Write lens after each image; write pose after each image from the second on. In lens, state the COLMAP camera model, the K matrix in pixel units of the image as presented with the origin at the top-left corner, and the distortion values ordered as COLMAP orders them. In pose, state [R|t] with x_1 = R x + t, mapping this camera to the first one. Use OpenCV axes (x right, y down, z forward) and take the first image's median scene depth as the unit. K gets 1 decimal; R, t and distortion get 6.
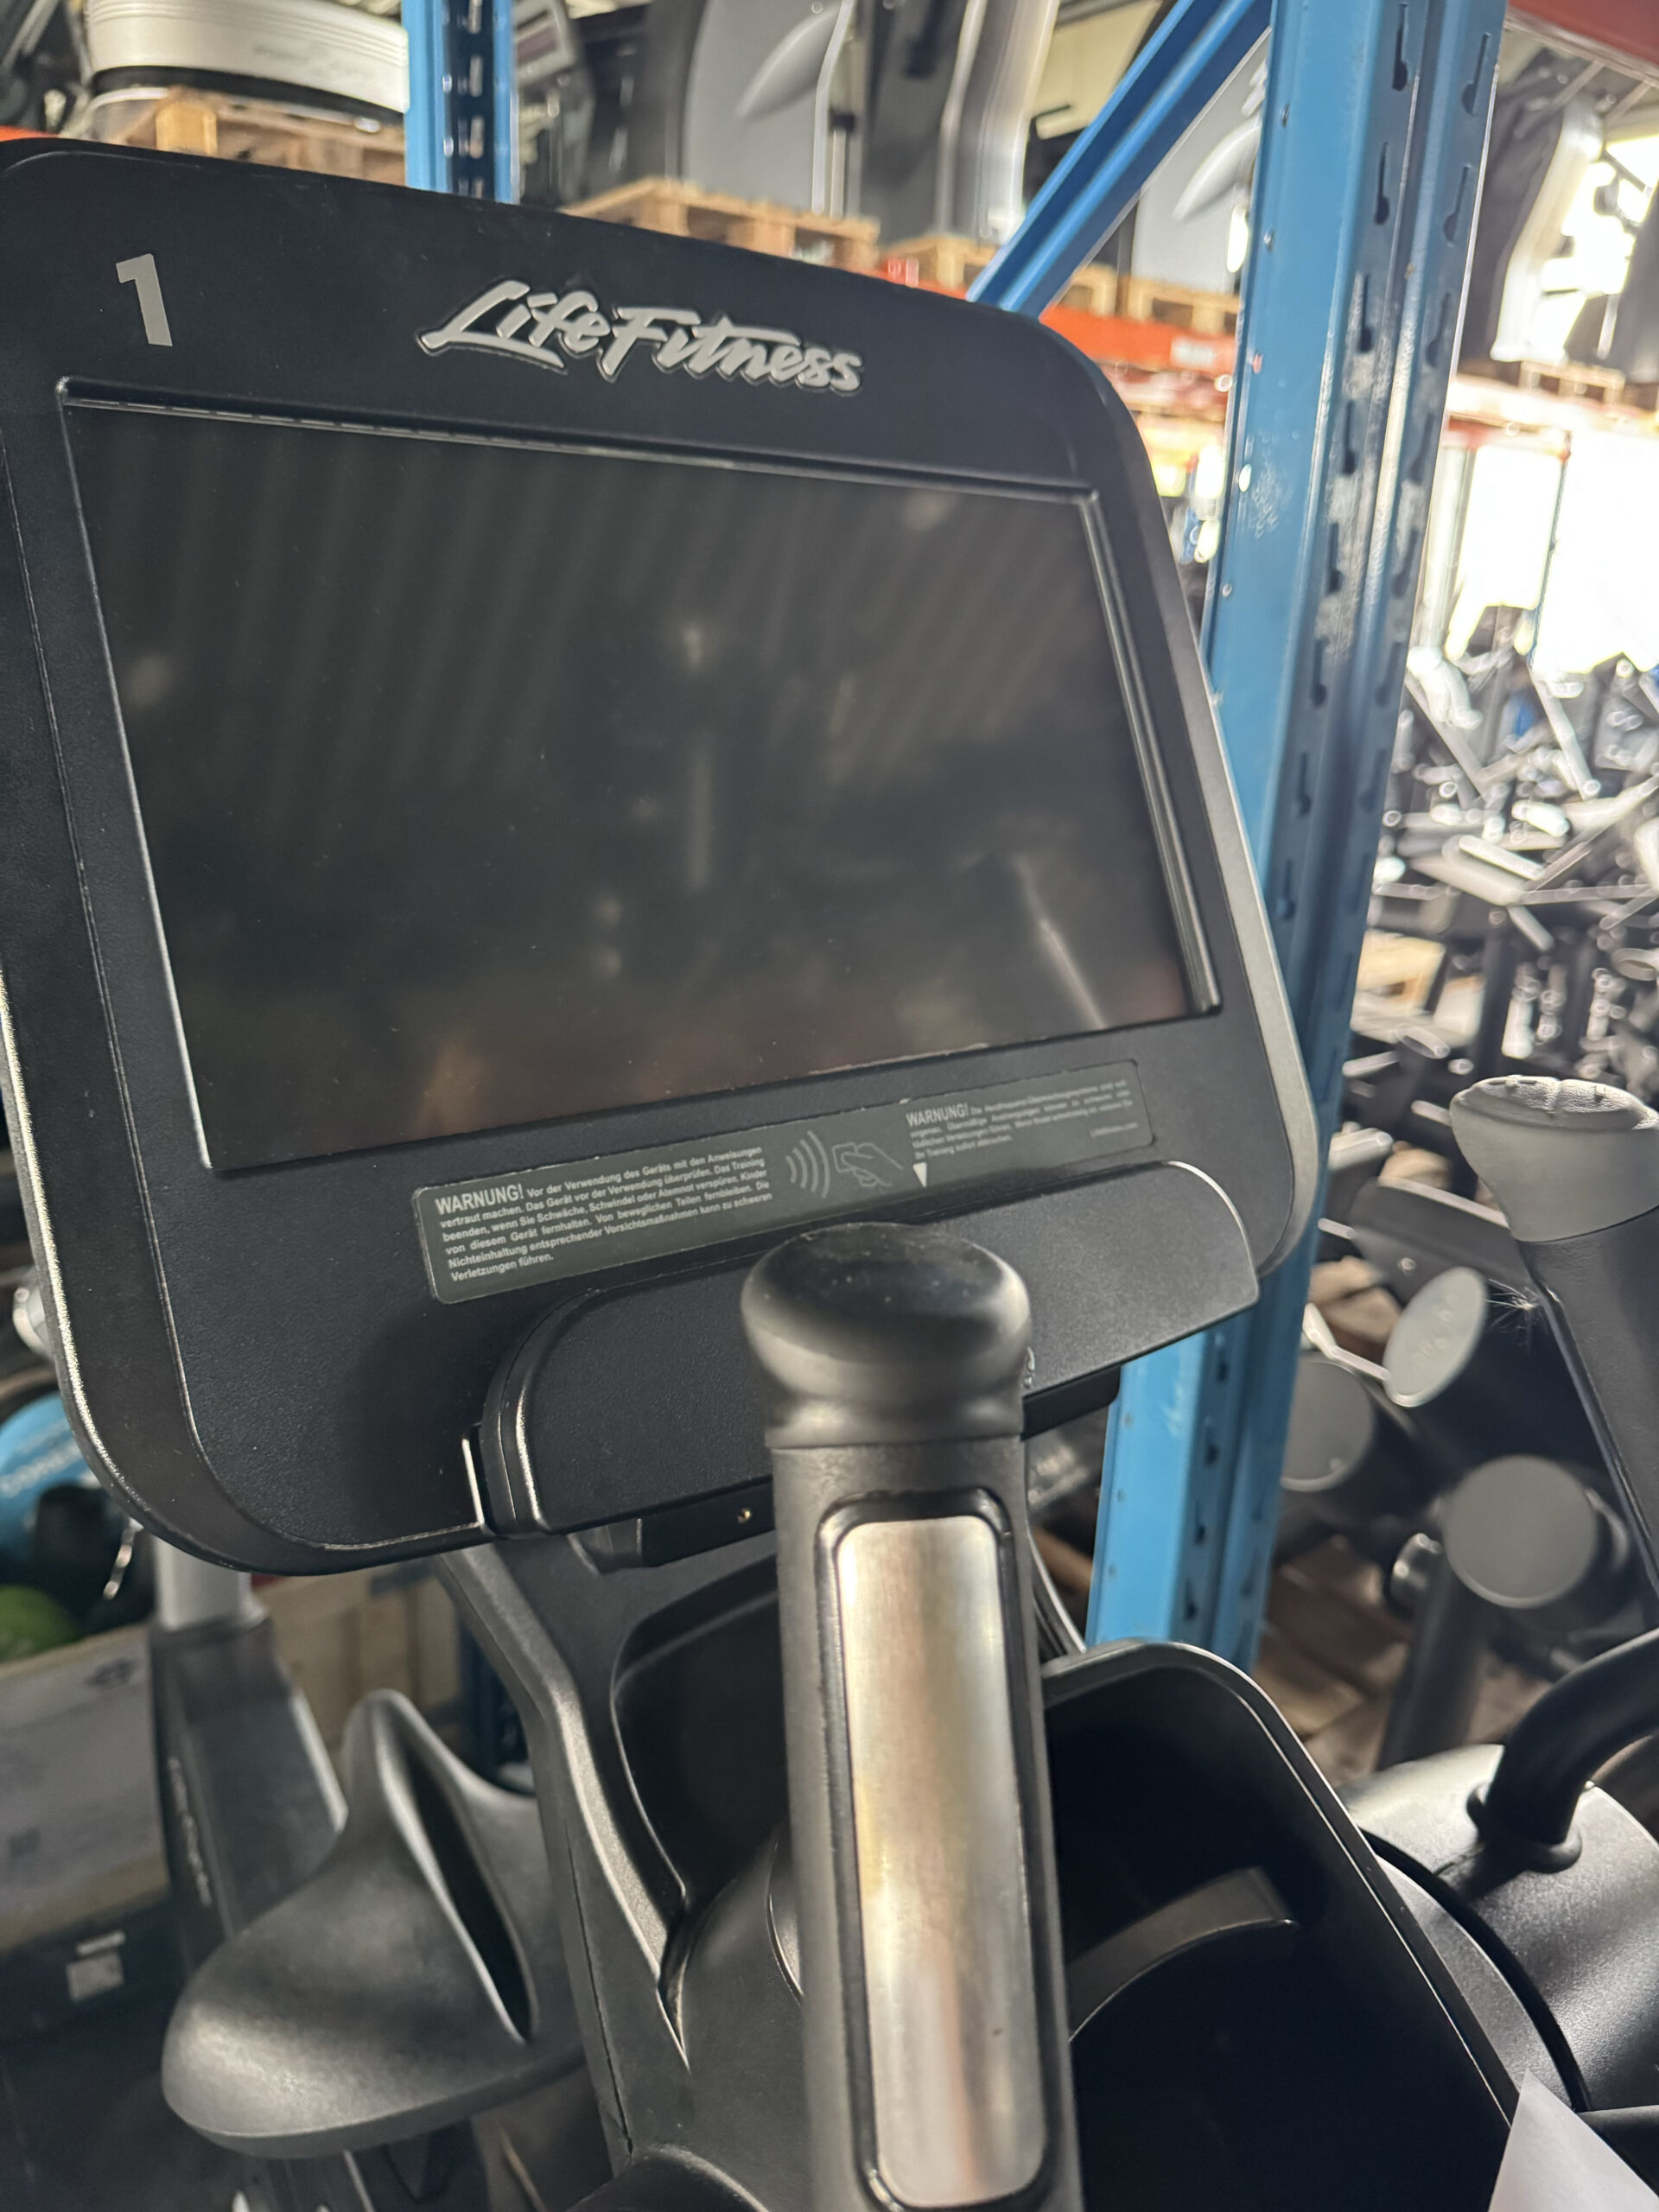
lens RADIAL K [[1612.4, 0, 846.6], [0, 1612.4, 1111.1], [0, 0, 1]] dist [-0.011394, -0.008669]
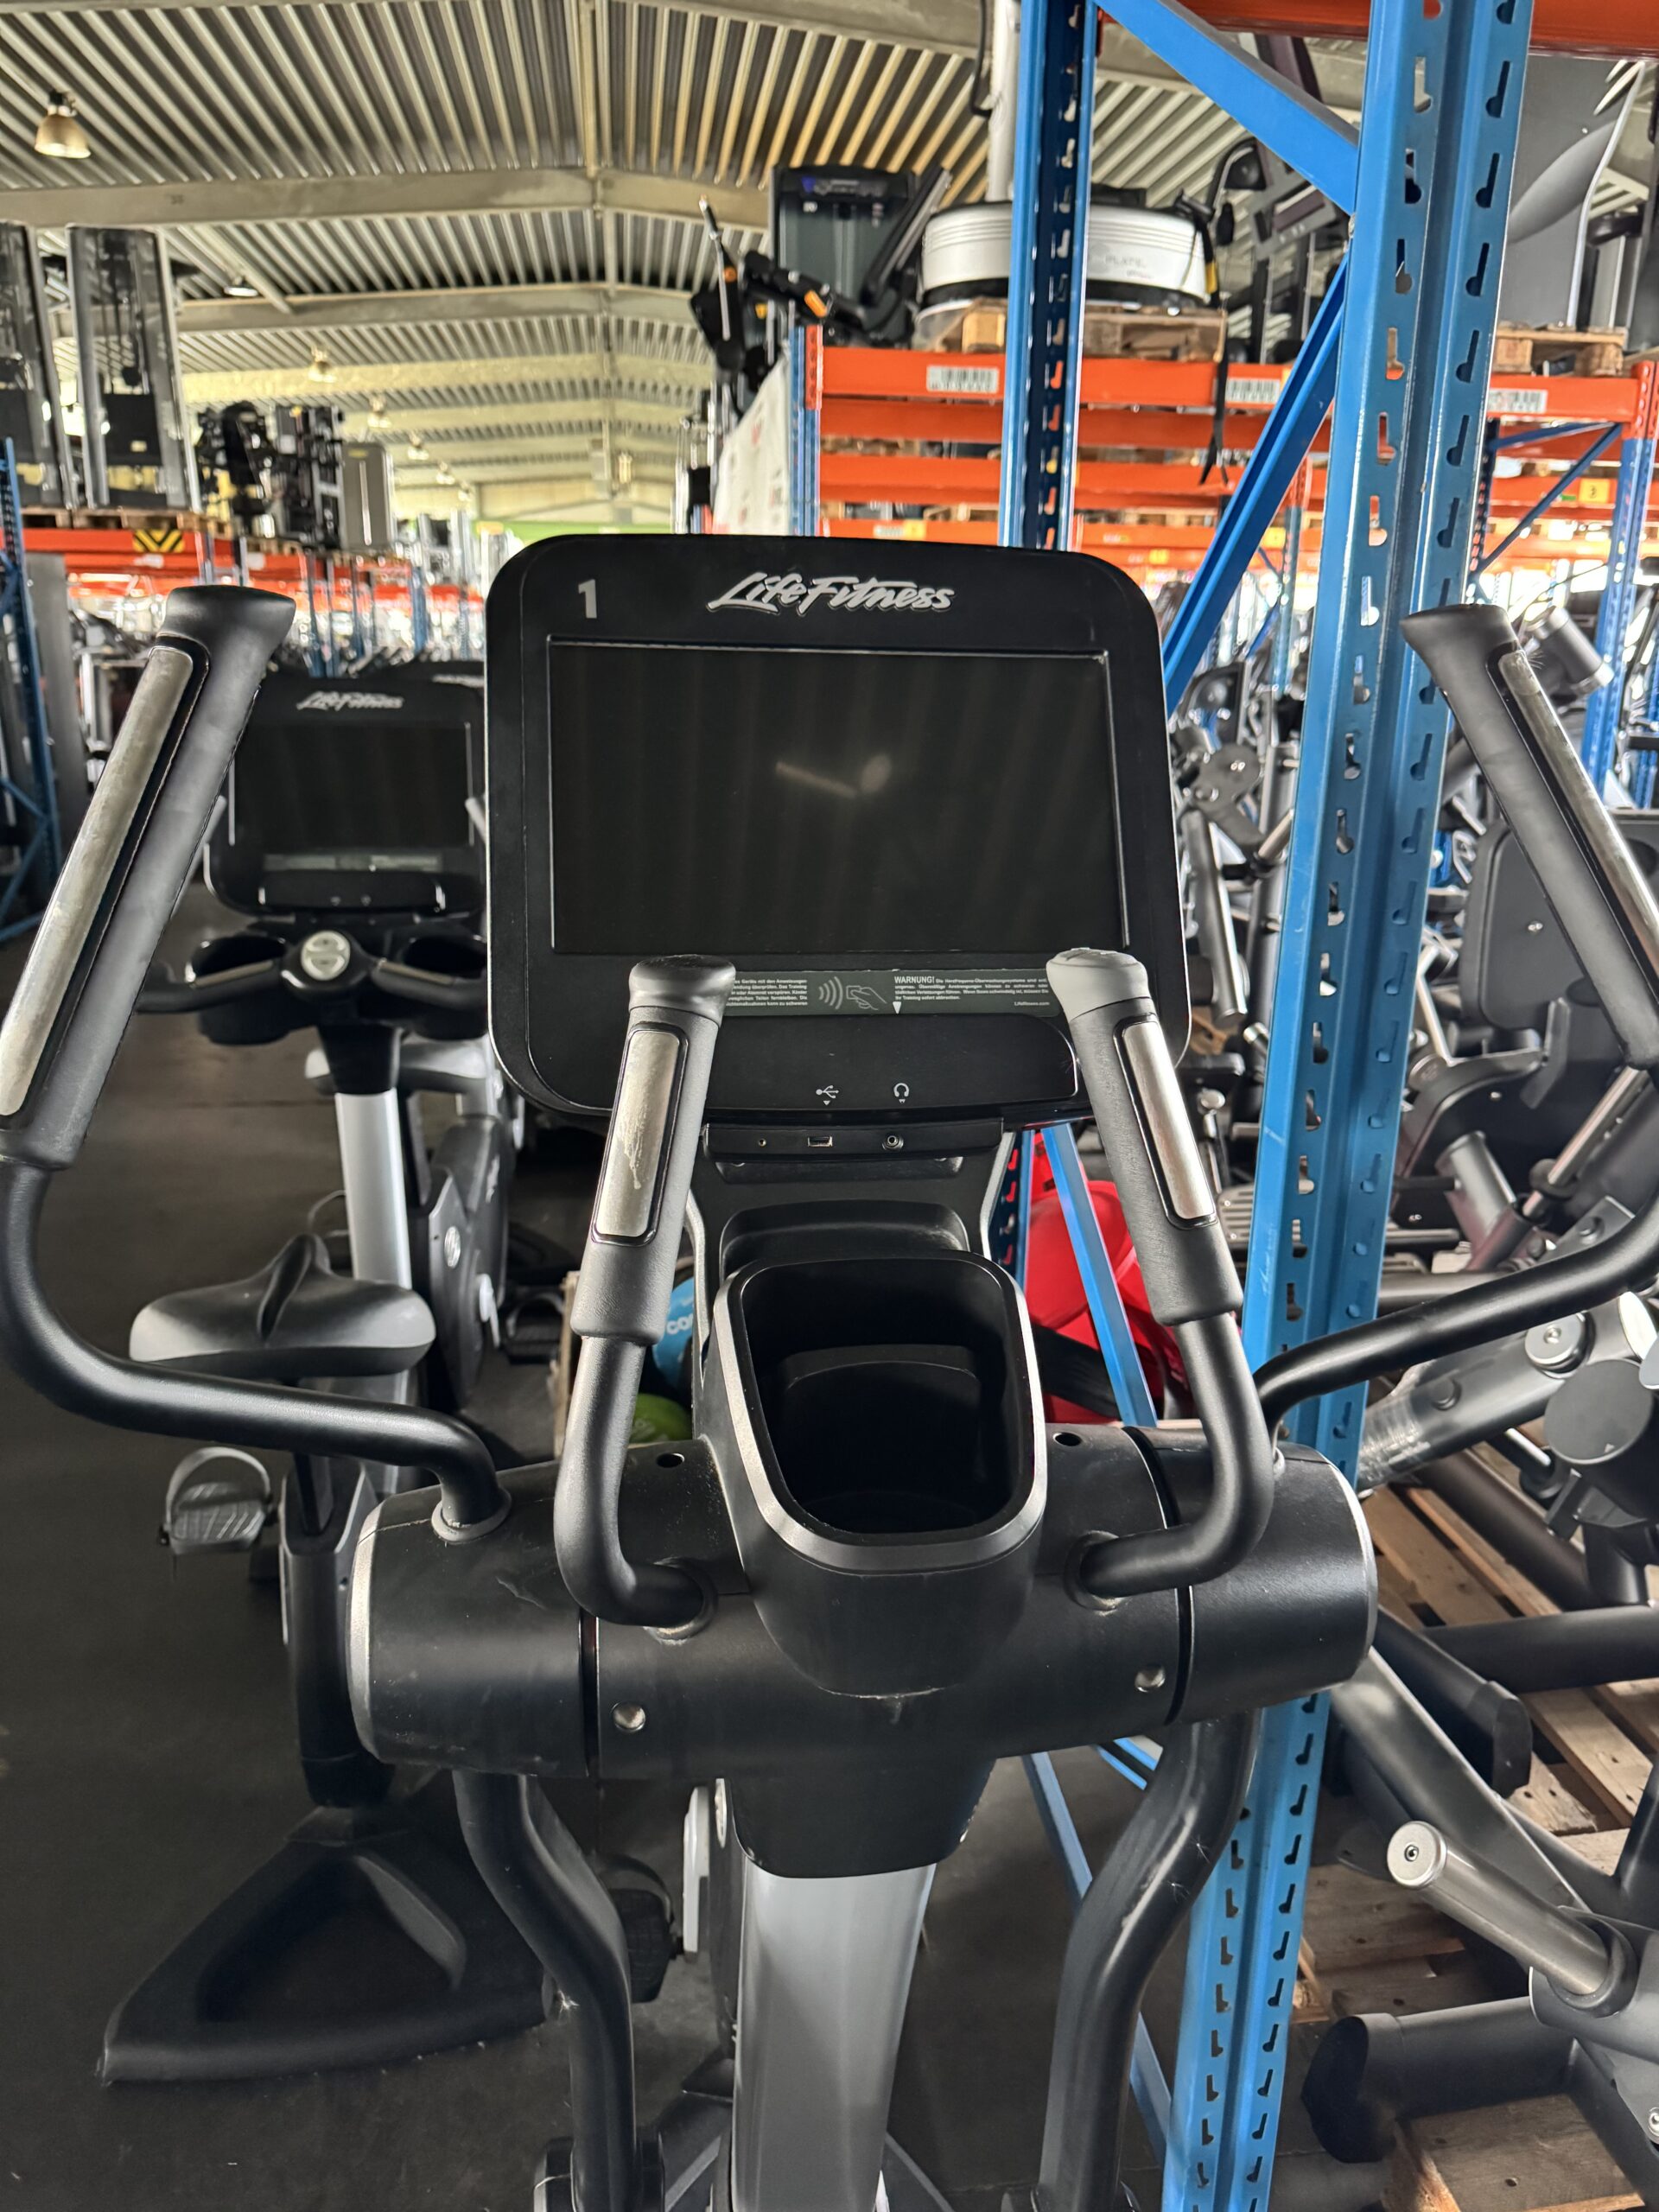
lens RADIAL K [[1562.9, 0, 829.5], [0, 1562.9, 1106.0], [0, 0, 1]] dist [-0.005218, -0.008347]
pose [[0.880710, 0.104135, -0.462066, 0.799777], [-0.127420, 0.991659, -0.019378, 0.190312], [0.456194, 0.075943, 0.886634, -0.658729]]
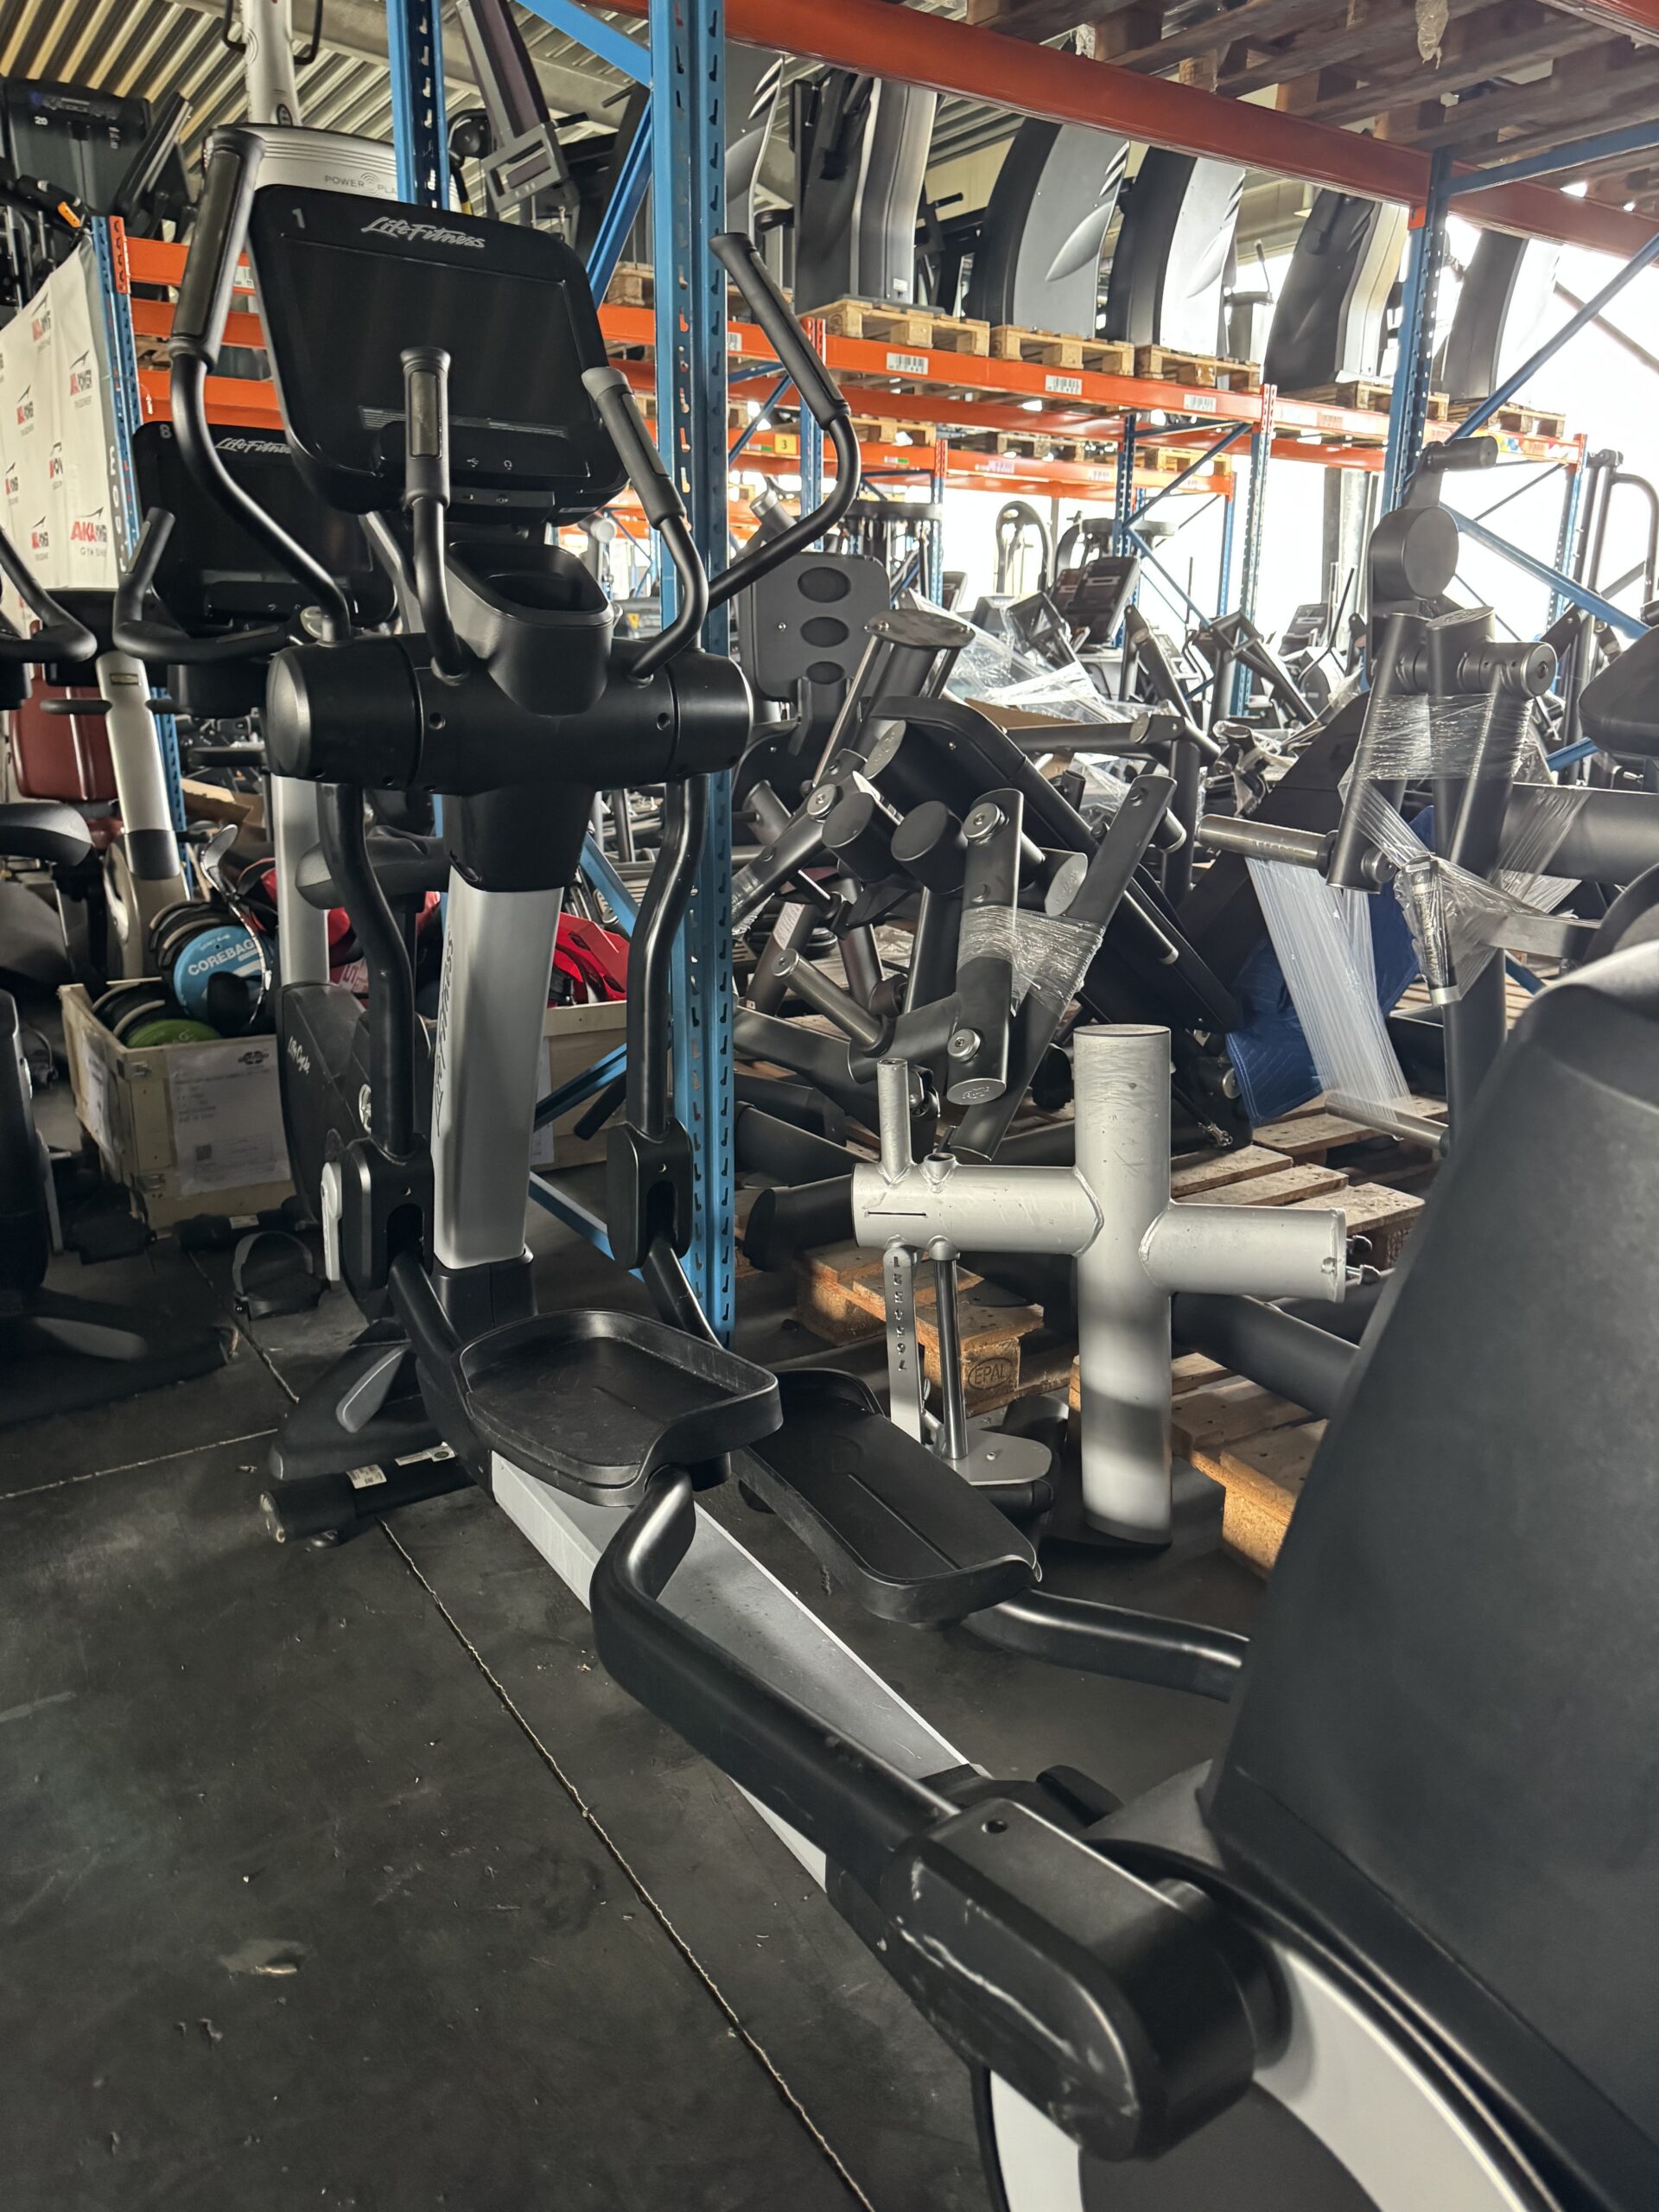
lens RADIAL K [[1557.2, 0, 829.5], [0, 1557.2, 1106.0], [0, 0, 1]] dist [0.010178, -0.015588]
pose [[0.998775, -0.020566, -0.045003, 0.928152], [0.018687, 0.998952, -0.041785, 1.700359], [0.045816, 0.040893, 0.998113, -2.482616]]
